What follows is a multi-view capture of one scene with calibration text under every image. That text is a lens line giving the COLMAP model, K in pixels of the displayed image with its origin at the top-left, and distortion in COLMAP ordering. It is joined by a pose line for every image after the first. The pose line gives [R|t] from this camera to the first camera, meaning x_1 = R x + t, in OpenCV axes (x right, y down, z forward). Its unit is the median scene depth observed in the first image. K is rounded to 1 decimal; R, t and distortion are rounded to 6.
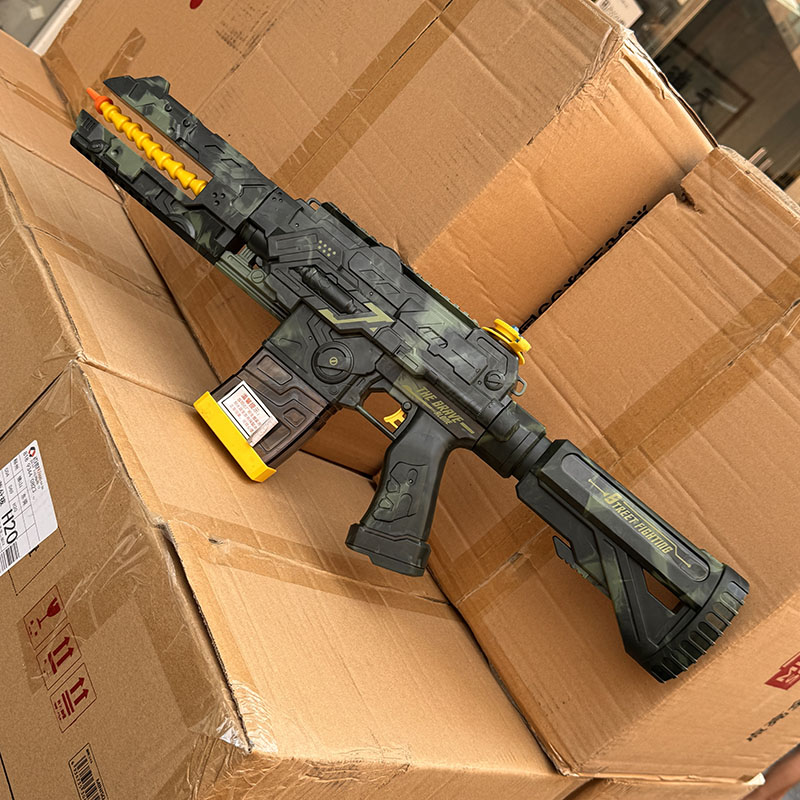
lens RADIAL K [[1067.1, 0, 401.2], [0, 1067.1, 398.1], [0, 0, 1]] dist [0.238276, -0.556273]
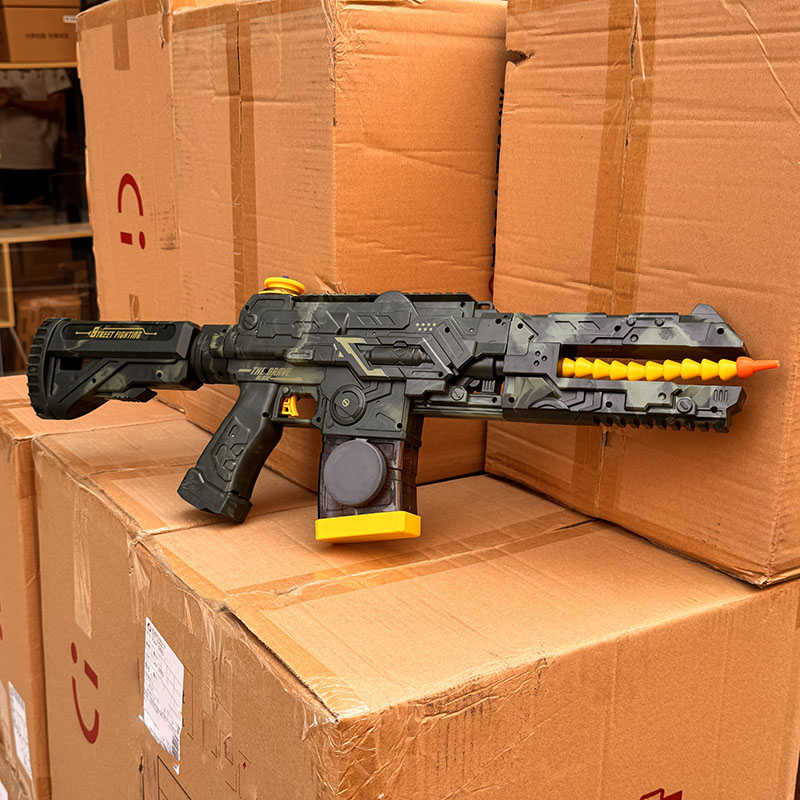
lens RADIAL K [[1067.1, 0, 401.2], [0, 1067.1, 398.1], [0, 0, 1]] dist [0.238276, -0.556273]
pose [[0.735445, -0.634045, -0.238974, 0.237059], [0.593629, 0.772960, -0.223917, 0.238504], [0.326690, 0.022817, 0.944856, 0.019248]]
